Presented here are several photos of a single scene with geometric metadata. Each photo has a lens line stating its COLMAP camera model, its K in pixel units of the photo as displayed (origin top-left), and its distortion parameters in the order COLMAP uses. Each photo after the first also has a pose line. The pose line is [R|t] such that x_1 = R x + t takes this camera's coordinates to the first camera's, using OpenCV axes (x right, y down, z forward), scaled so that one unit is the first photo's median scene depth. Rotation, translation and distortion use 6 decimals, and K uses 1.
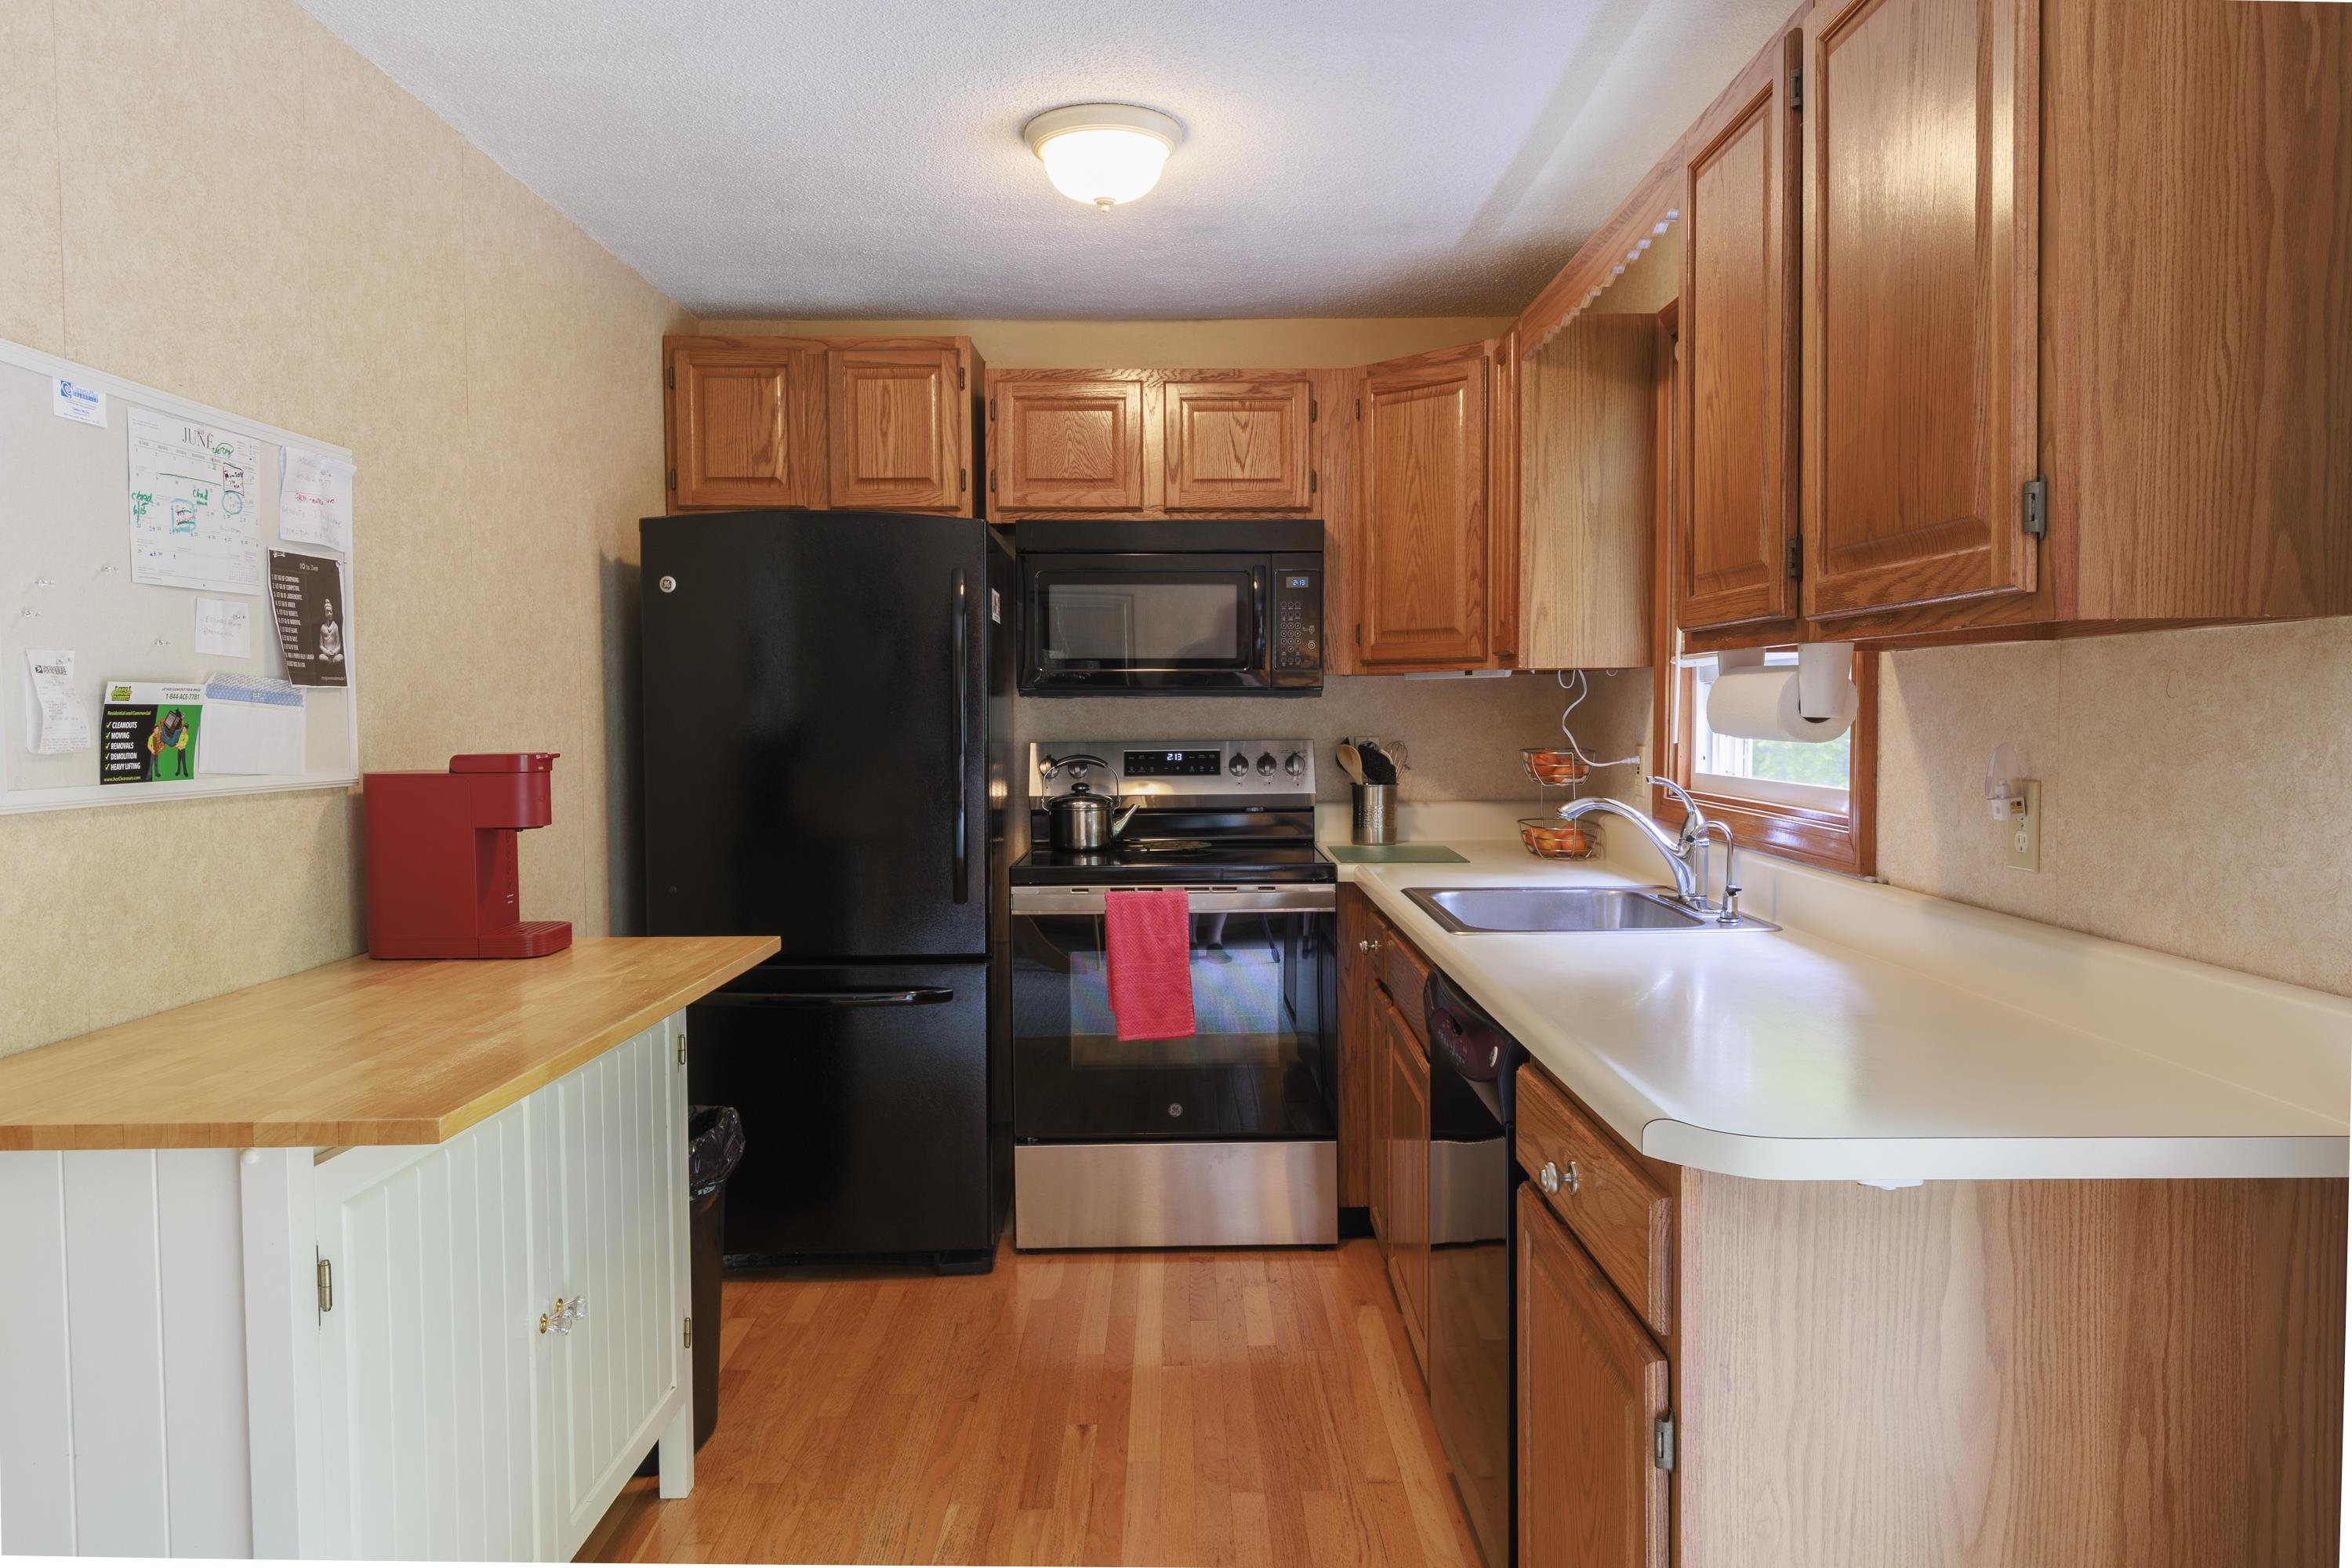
lens RADIAL K [[1635.0, 0, 1268.5], [0, 1635.0, 774.6], [0, 0, 1]] dist [0.002748, -0.003501]
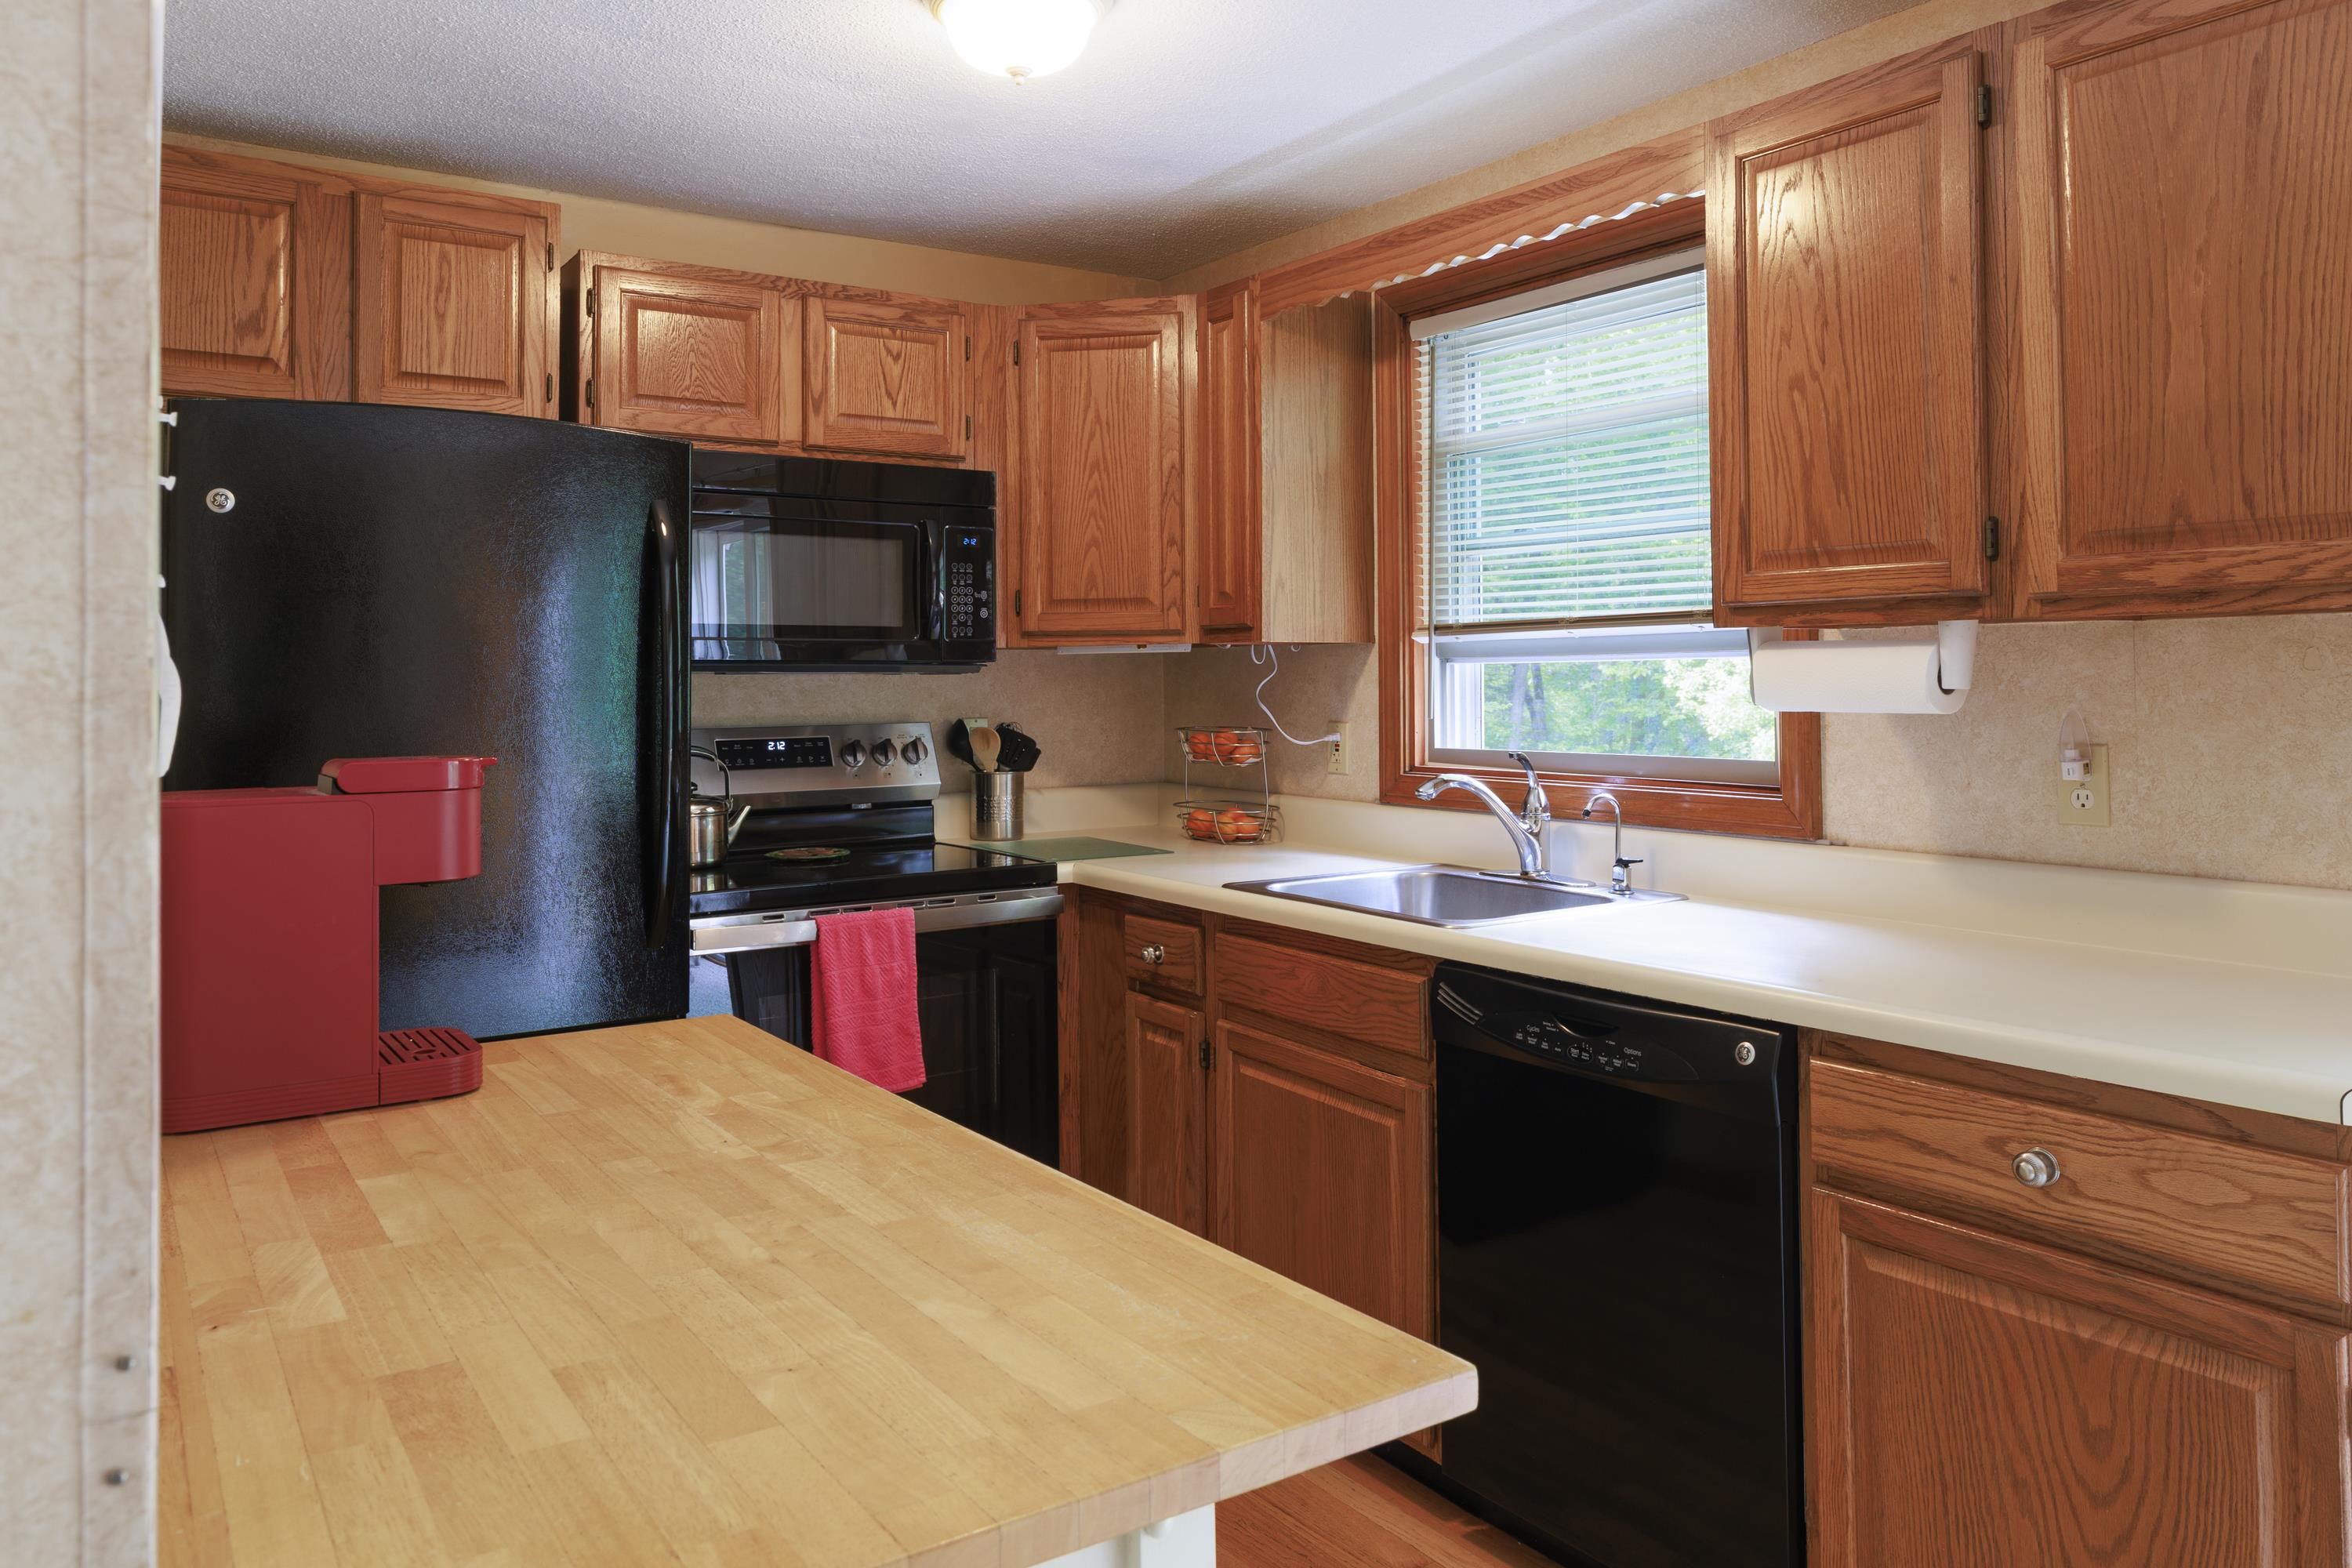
lens RADIAL K [[1635.0, 0, 1247.1], [0, 1635.0, 639.8], [0, 0, 1]] dist [0.002748, -0.003501]
pose [[0.835426, 0.011819, 0.549475, -0.334591], [0.026641, 0.997723, -0.061965, -0.007212], [-0.548957, 0.066405, 0.833209, 0.195740]]
